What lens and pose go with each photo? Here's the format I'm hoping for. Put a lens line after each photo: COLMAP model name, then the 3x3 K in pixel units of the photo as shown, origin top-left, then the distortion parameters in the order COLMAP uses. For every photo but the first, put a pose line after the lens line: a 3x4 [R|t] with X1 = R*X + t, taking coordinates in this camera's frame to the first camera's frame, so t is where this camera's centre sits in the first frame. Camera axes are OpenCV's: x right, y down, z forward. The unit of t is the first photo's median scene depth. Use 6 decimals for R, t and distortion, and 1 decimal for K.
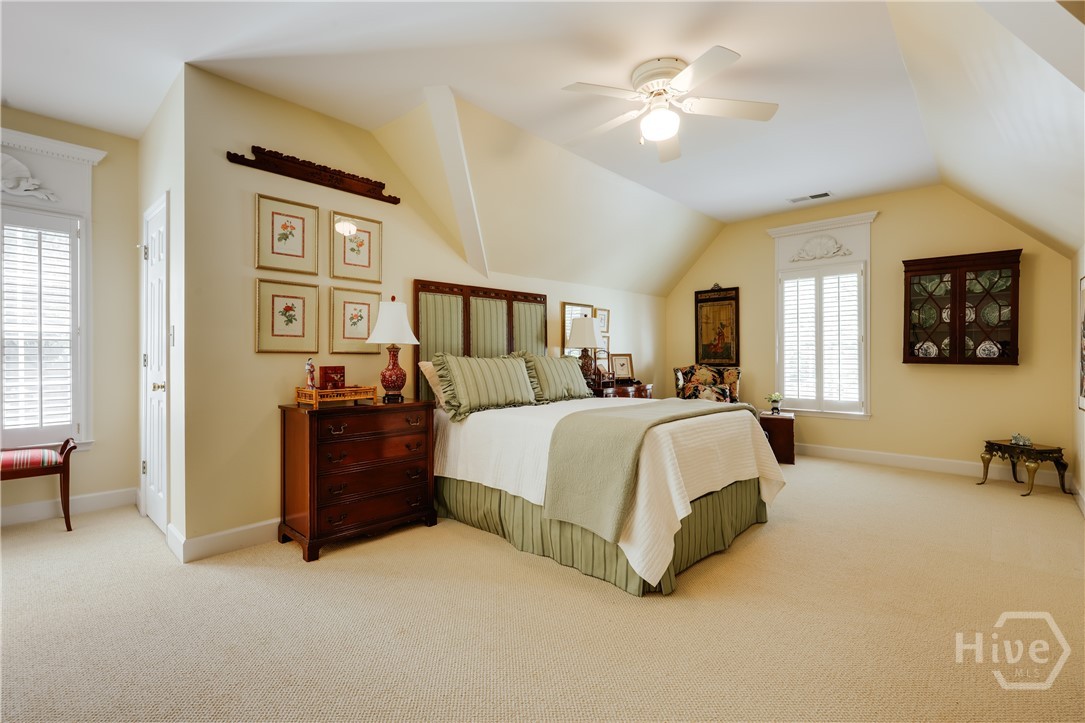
lens RADIAL K [[480.7, 0, 542.5], [0, 480.7, 361.5], [0, 0, 1]] dist [0.001207, 0.000024]
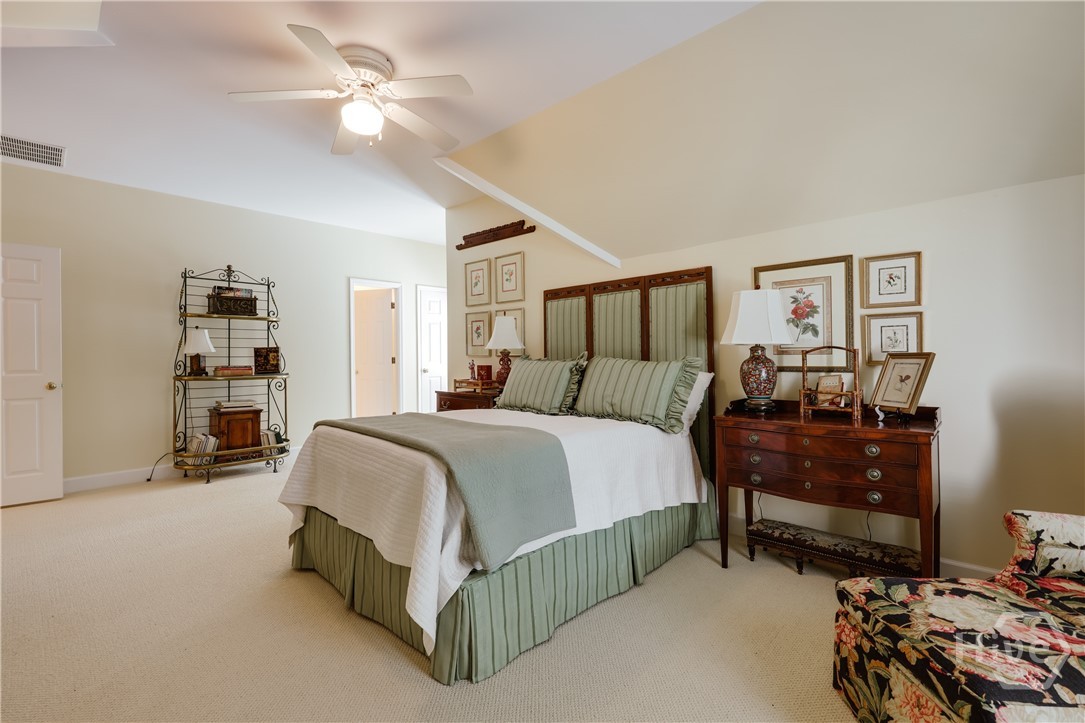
lens RADIAL K [[496.2, 0, 542.5], [0, 496.2, 361.5], [0, 0, 1]] dist [-0.000264, -0.000033]
pose [[-0.013133, 0.014967, -0.999802, 0.891744], [-0.002345, 0.999885, 0.014999, -0.020833], [0.999911, 0.002541, -0.013097, 0.990360]]
